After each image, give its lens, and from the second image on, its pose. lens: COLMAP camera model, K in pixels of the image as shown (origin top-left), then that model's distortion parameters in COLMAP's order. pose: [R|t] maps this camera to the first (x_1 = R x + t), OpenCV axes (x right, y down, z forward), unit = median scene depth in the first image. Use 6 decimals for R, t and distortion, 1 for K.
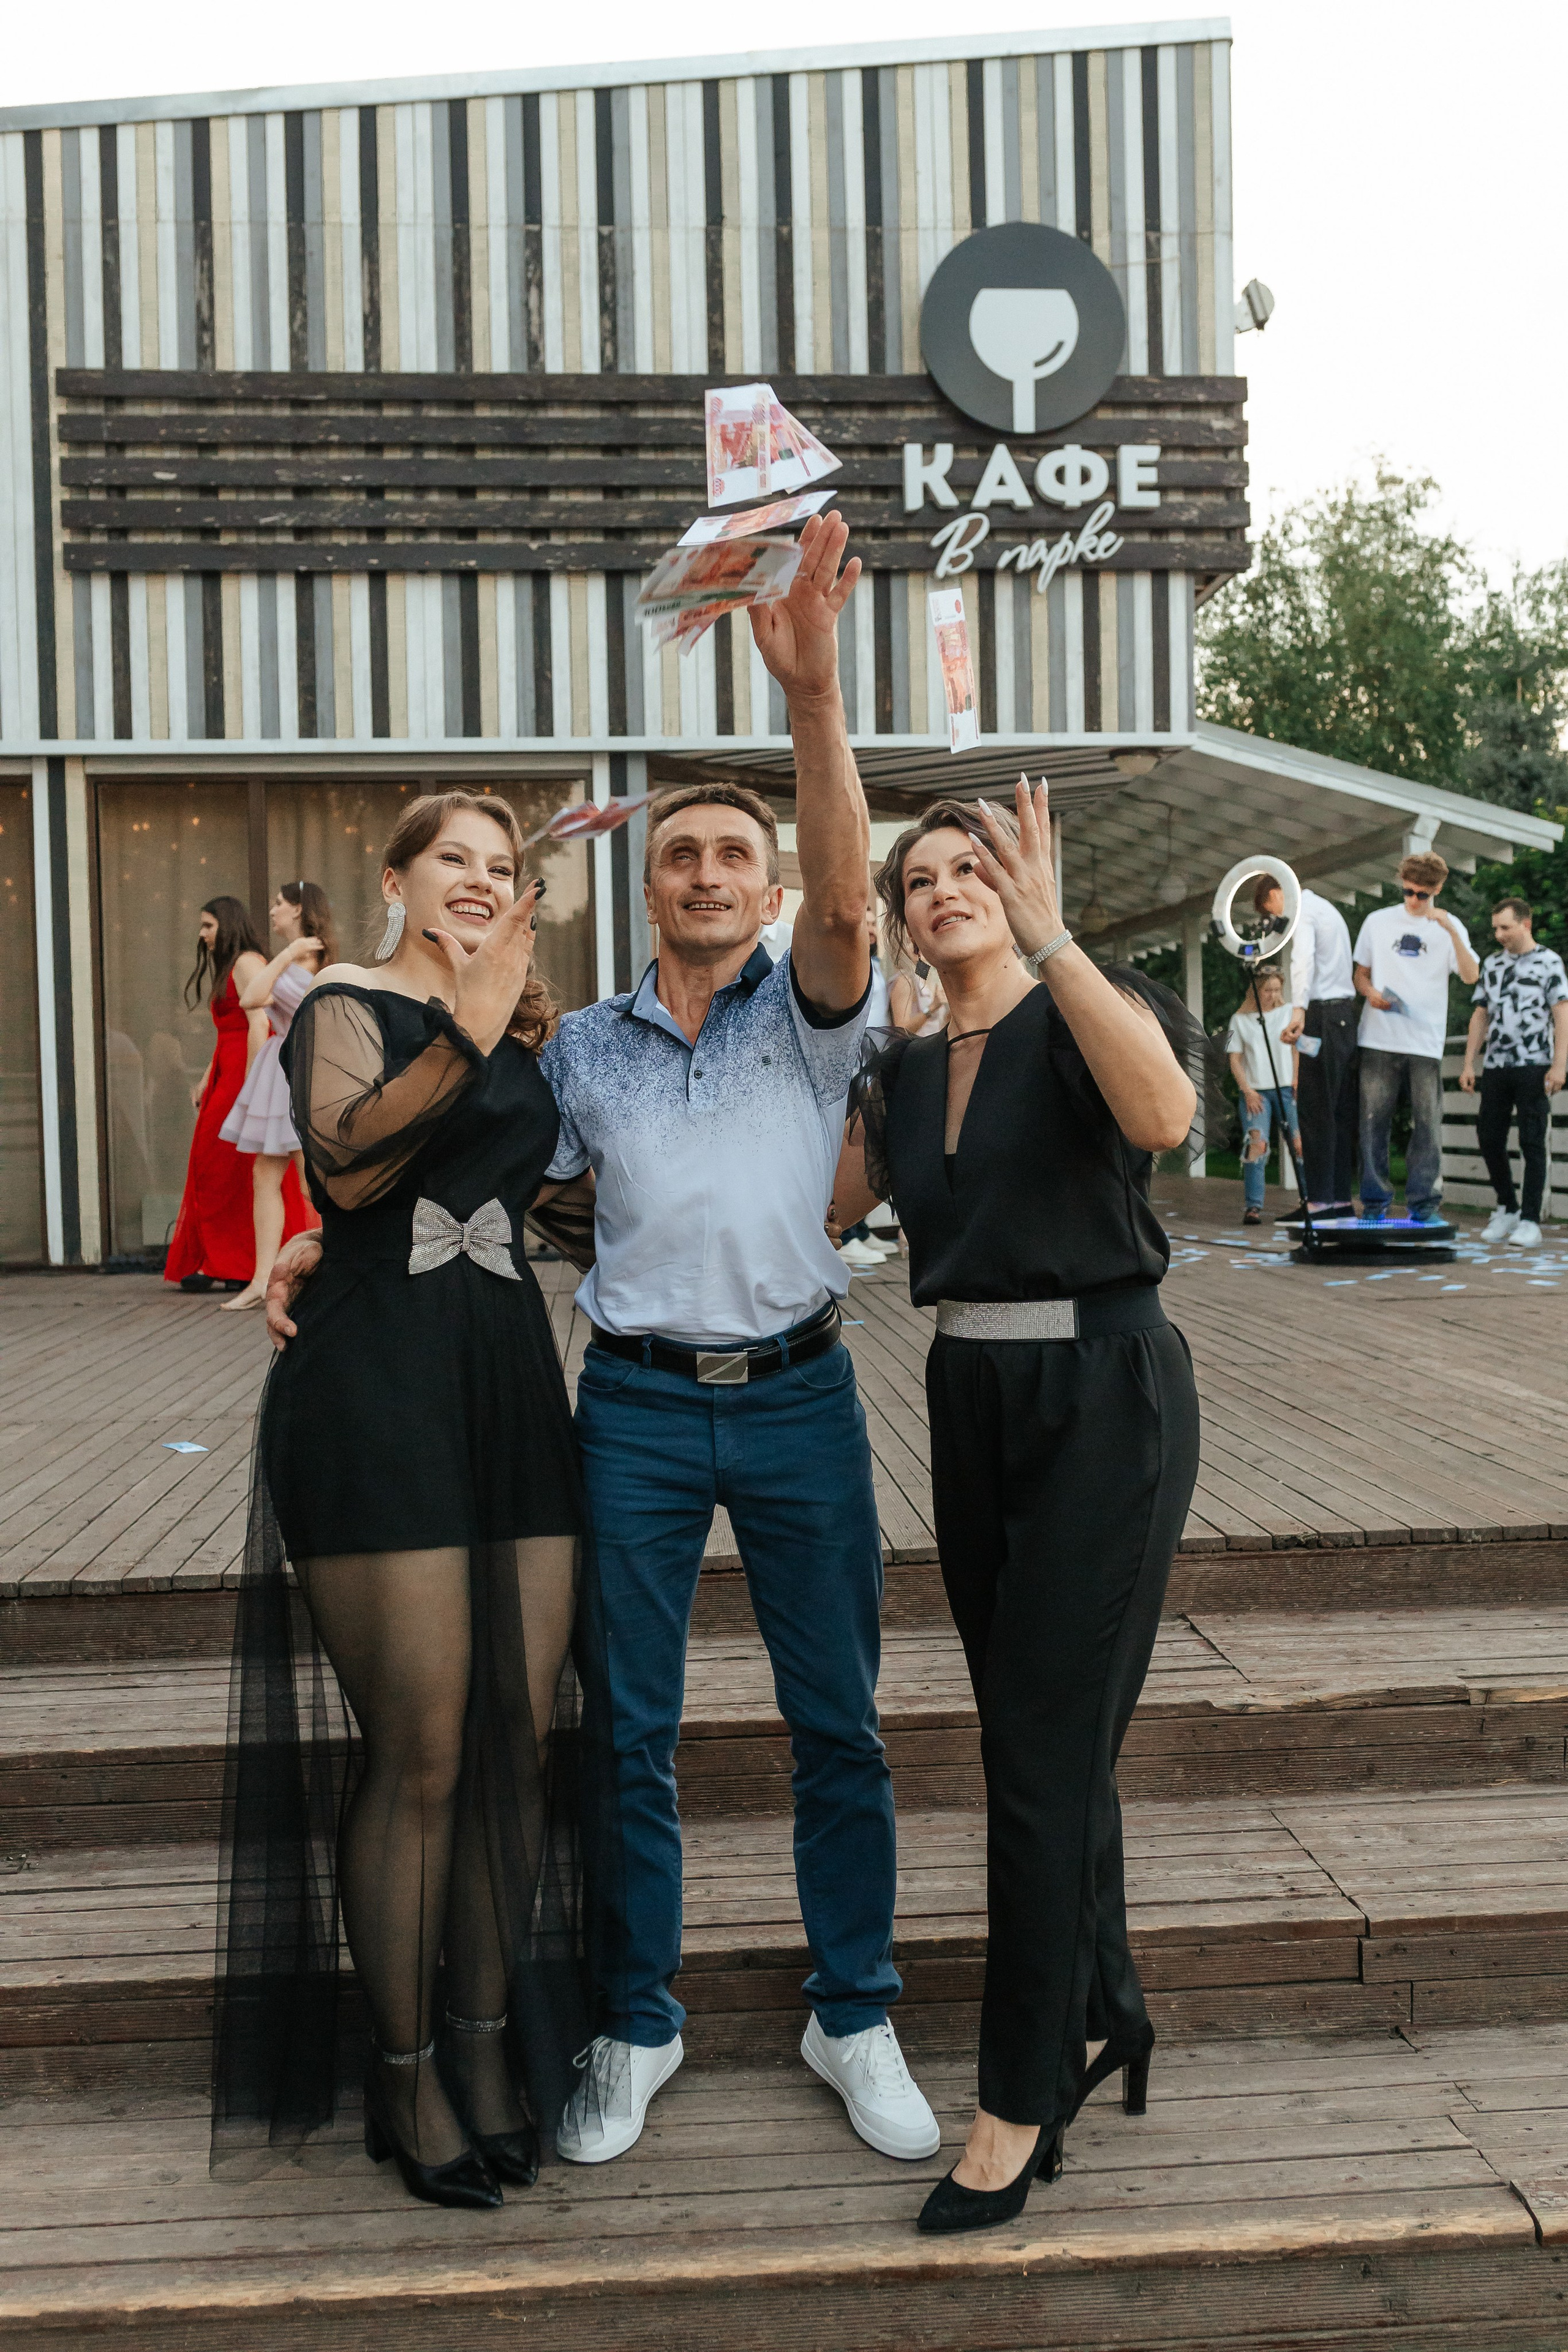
lens RADIAL K [[2265.2, 0, 718.7], [0, 2265.2, 1125.0], [0, 0, 1]] dist [-0.007064, 0.000000]
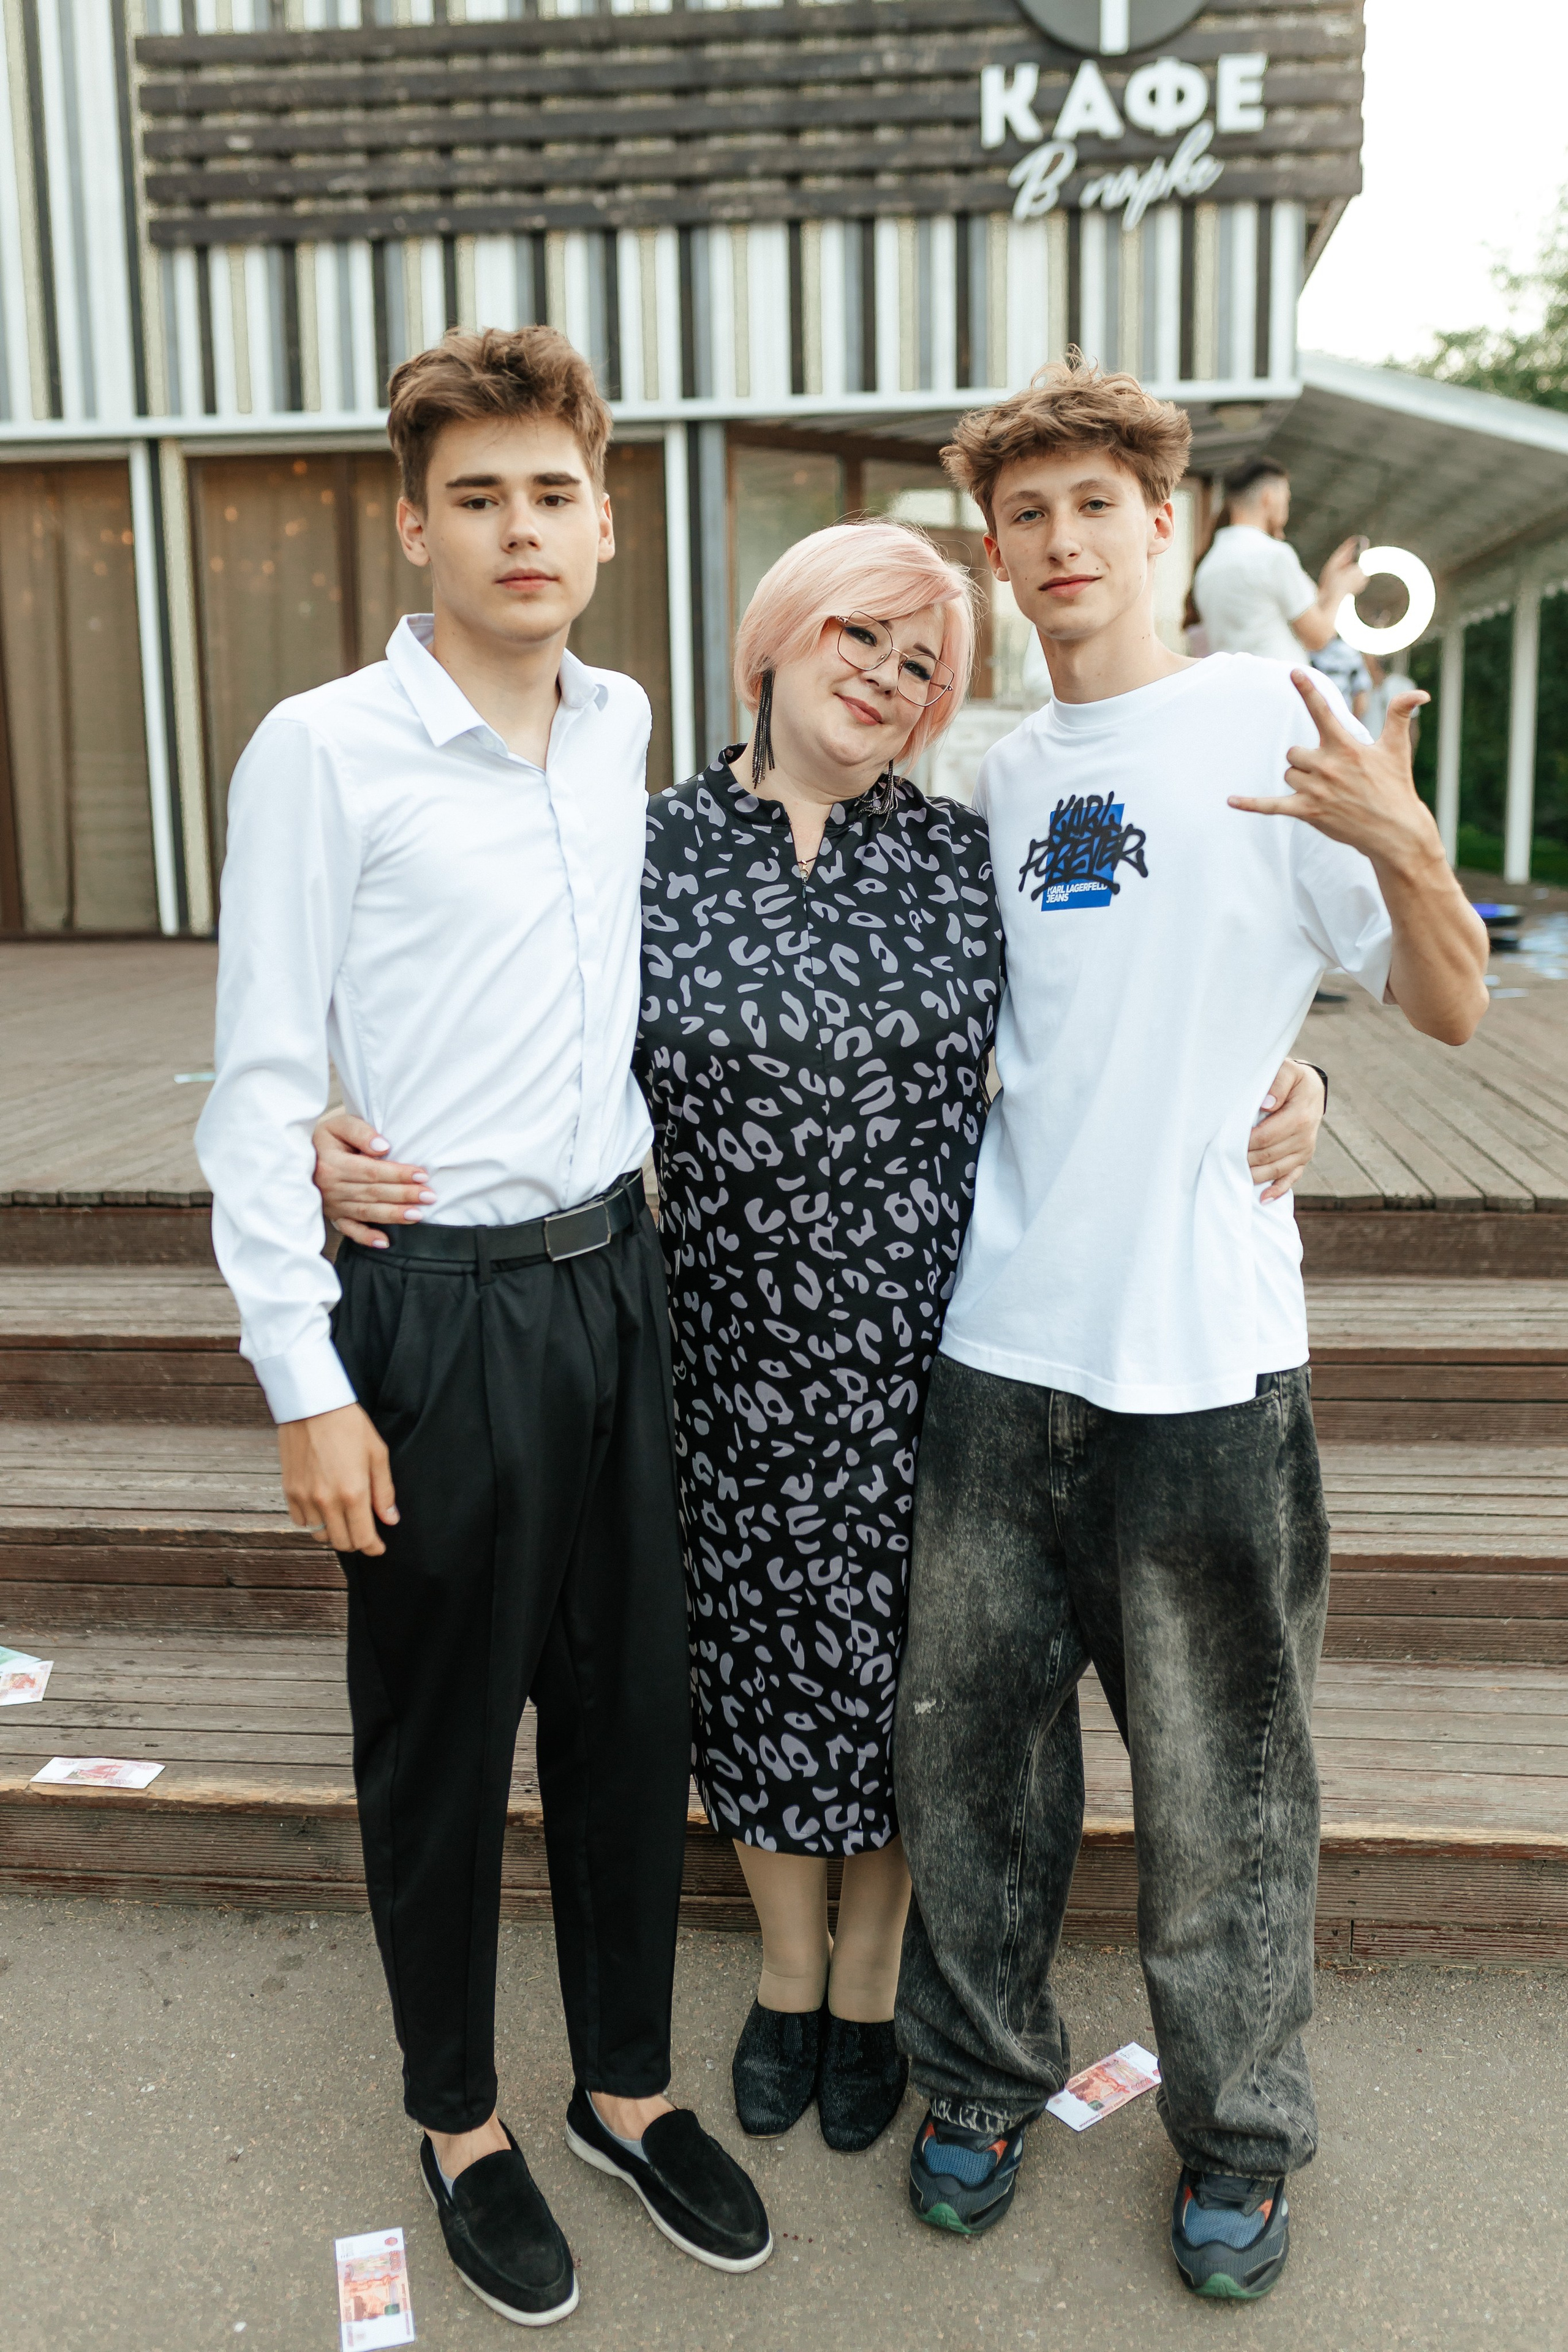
lens RADIAL K [[2265.2, 0, 791.0], [0, 2265.2, 1164.4], [0, 0, 1]] dist [-0.007064, 0.000000]
pose [[0.982041, 0.036058, -0.185190, 0.193094], [-0.007952, 0.988605, 0.150321, 0.006952], [0.188500, -0.146149, 0.971138, 0.009819]]
